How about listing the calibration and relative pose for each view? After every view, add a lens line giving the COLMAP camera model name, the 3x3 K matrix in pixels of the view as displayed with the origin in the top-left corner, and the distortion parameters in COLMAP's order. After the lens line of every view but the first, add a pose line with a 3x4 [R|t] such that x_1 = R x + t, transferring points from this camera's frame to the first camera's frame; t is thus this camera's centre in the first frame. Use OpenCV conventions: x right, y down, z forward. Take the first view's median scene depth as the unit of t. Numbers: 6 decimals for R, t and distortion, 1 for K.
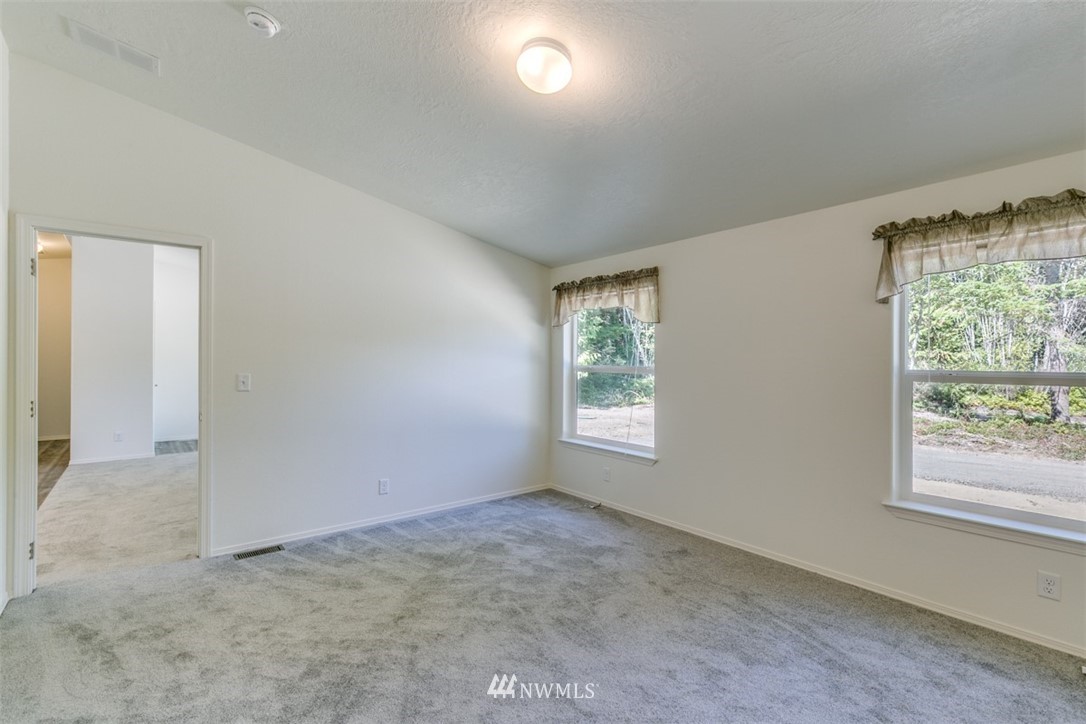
lens RADIAL K [[494.9, 0, 534.5], [0, 494.9, 361.4], [0, 0, 1]] dist [0.008049, -0.001283]
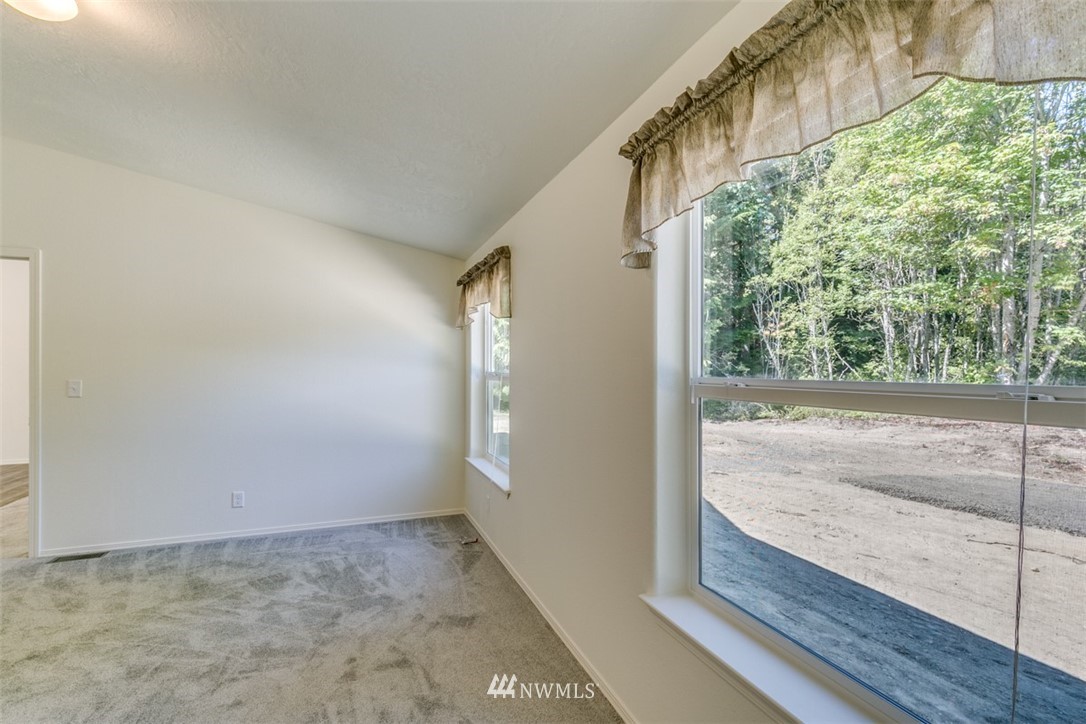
lens RADIAL K [[494.9, 0, 544.9], [0, 494.9, 369.0], [0, 0, 1]] dist [0.008049, -0.001283]
pose [[0.952481, -0.002464, -0.304587, 0.604086], [0.001791, 0.999995, -0.002488, 0.006138], [0.304592, 0.001824, 0.952481, 0.300658]]
